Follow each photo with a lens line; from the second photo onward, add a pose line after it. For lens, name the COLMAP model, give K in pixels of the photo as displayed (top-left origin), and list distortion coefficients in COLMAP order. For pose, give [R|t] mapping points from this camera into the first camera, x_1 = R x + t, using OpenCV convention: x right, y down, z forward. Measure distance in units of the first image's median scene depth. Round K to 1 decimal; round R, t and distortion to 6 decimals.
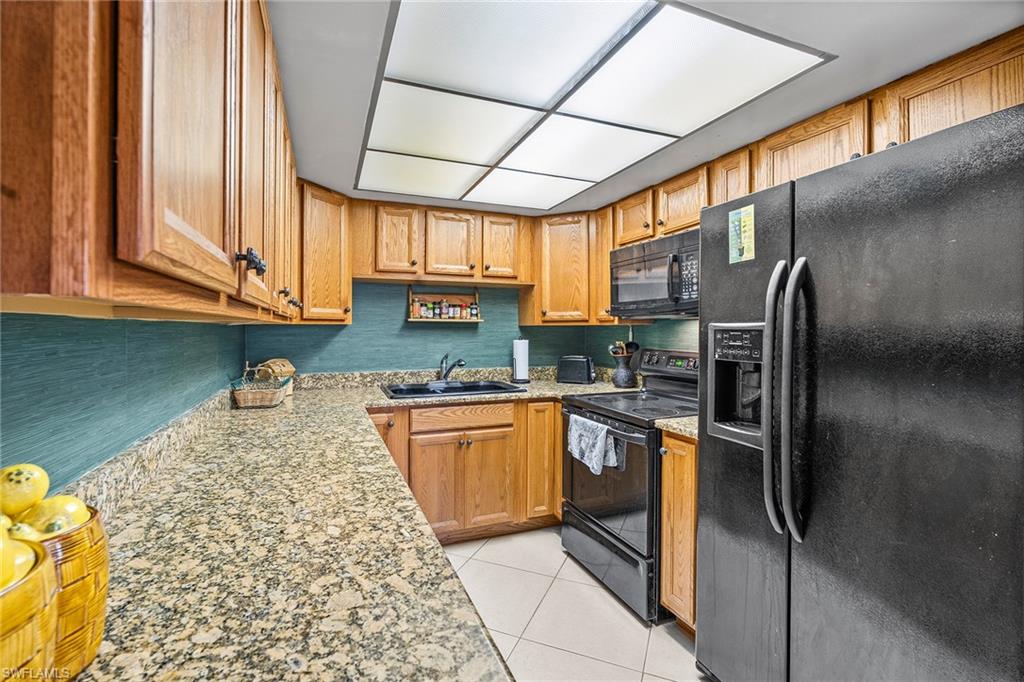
lens RADIAL K [[455.4, 0, 506.1], [0, 455.4, 330.9], [0, 0, 1]] dist [-0.008164, 0.001398]
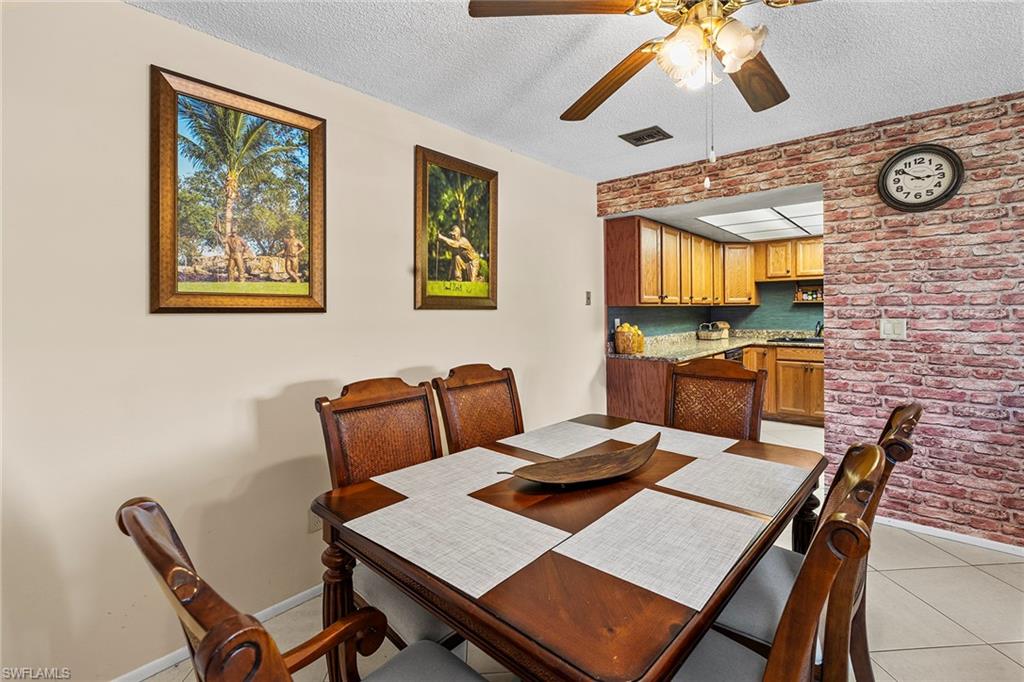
lens RADIAL K [[455.4, 0, 513.3], [0, 455.4, 314.6], [0, 0, 1]] dist [-0.008164, 0.001398]
pose [[0.452537, 0.002288, -0.891743, 0.953246], [0.007906, 0.999947, 0.006578, 0.006225], [0.891711, -0.010027, 0.452495, -0.846261]]
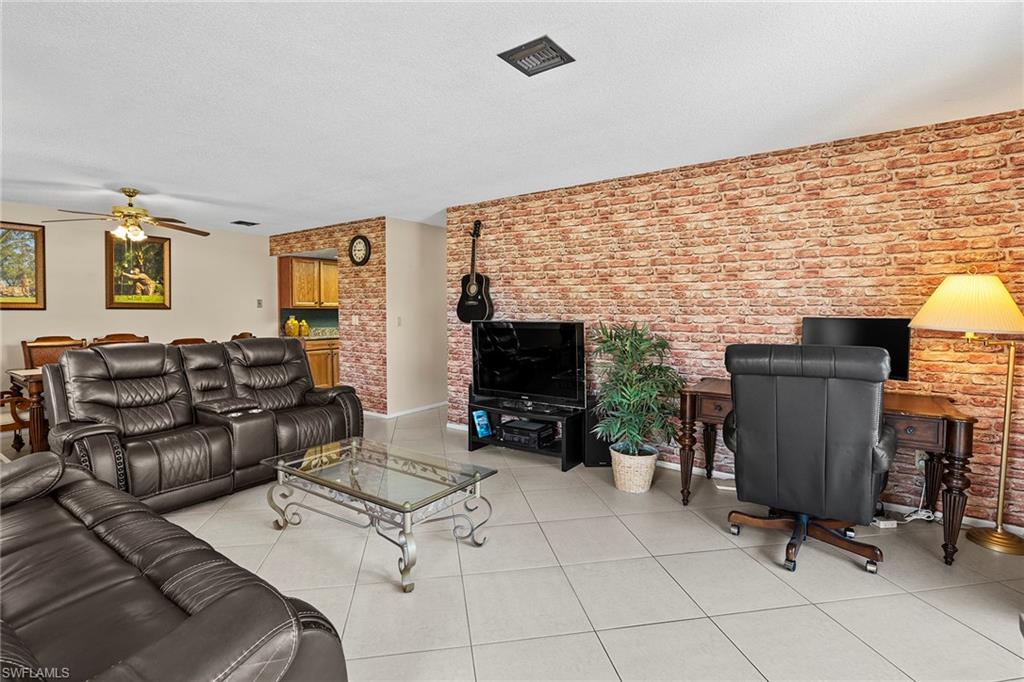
lens RADIAL K [[455.4, 0, 491.2], [0, 455.4, 327.5], [0, 0, 1]] dist [-0.008164, 0.001398]
pose [[0.544499, 0.027865, -0.838298, 2.480526], [-0.000200, 0.999452, 0.033092, 0.013878], [0.838761, -0.017851, 0.544207, -0.311265]]
